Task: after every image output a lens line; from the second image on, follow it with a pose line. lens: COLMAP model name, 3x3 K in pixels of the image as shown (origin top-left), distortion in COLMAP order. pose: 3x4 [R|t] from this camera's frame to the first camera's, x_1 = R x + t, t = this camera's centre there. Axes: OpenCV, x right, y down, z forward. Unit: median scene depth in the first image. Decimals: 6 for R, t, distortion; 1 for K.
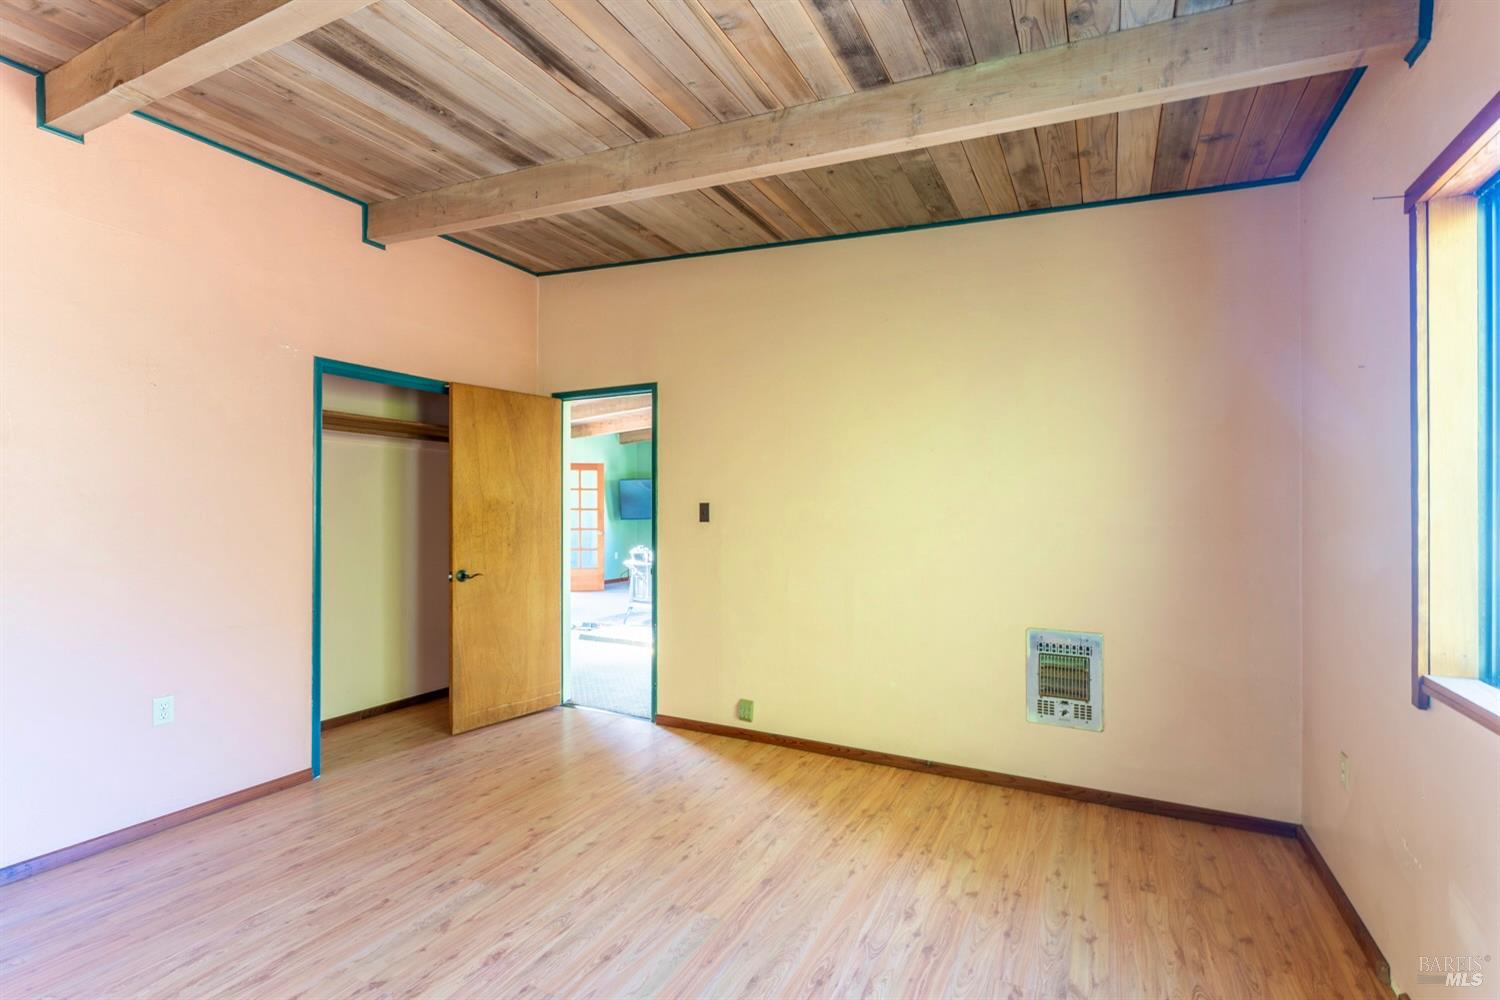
lens RADIAL K [[671.8, 0, 748.3], [0, 671.8, 498.5], [0, 0, 1]] dist [0.000003, -0.000530]
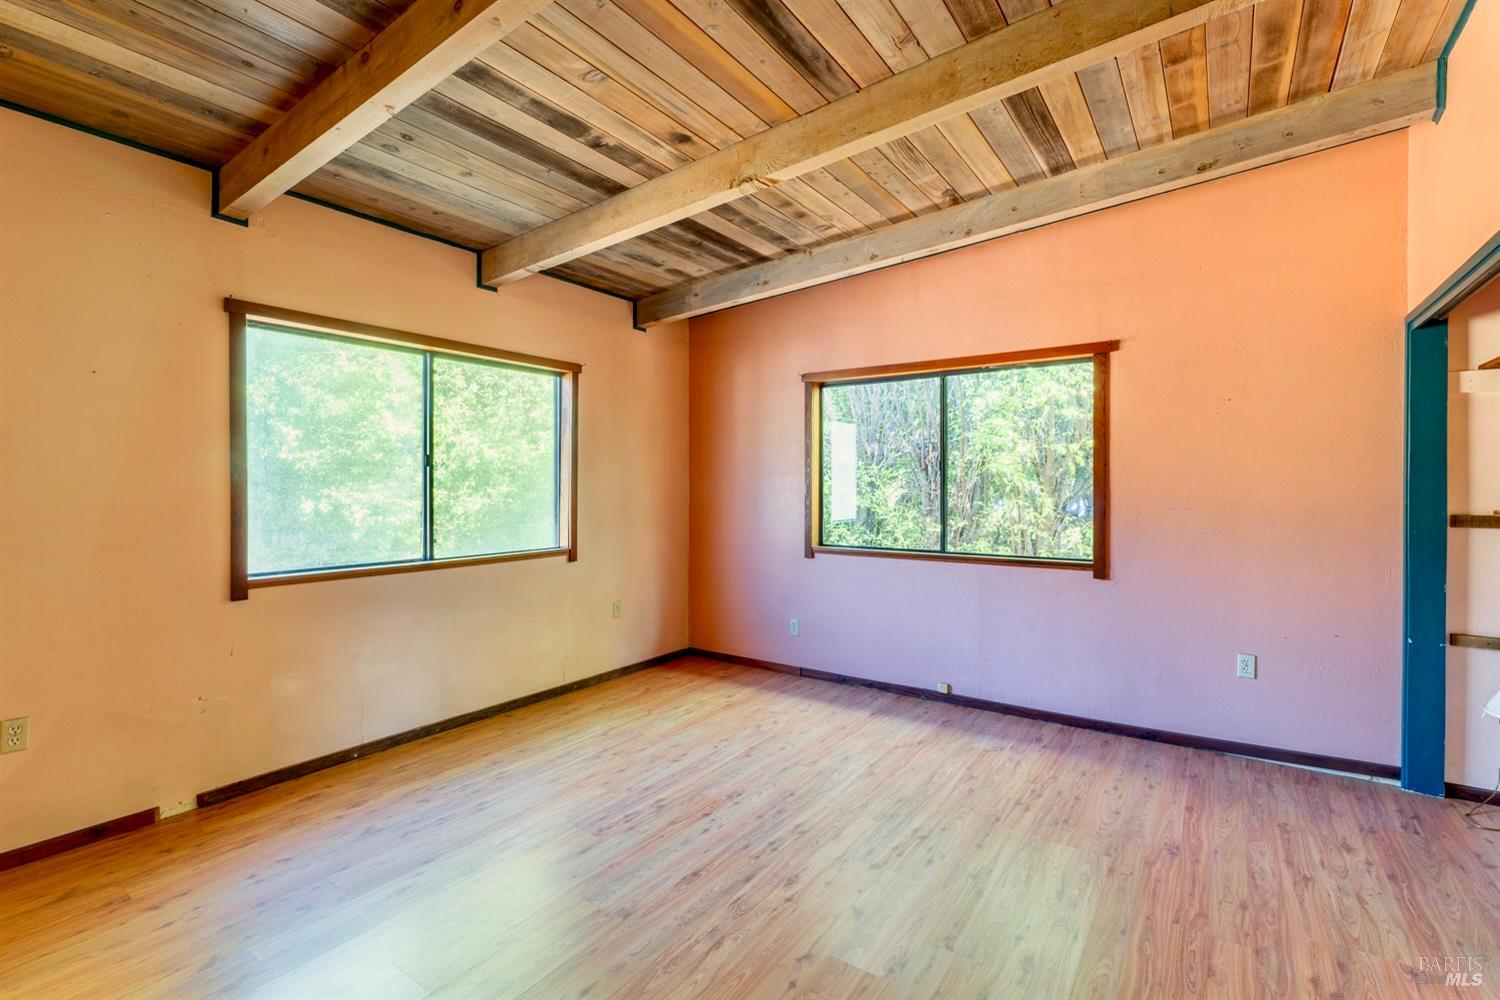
lens RADIAL K [[671.8, 0, 741.7], [0, 671.8, 491.7], [0, 0, 1]] dist [0.000003, -0.000530]
pose [[-0.991409, -0.001260, 0.130794, -0.399773], [-0.001451, 0.999998, -0.001368, 0.020812], [-0.130792, -0.001546, -0.991409, 1.938833]]
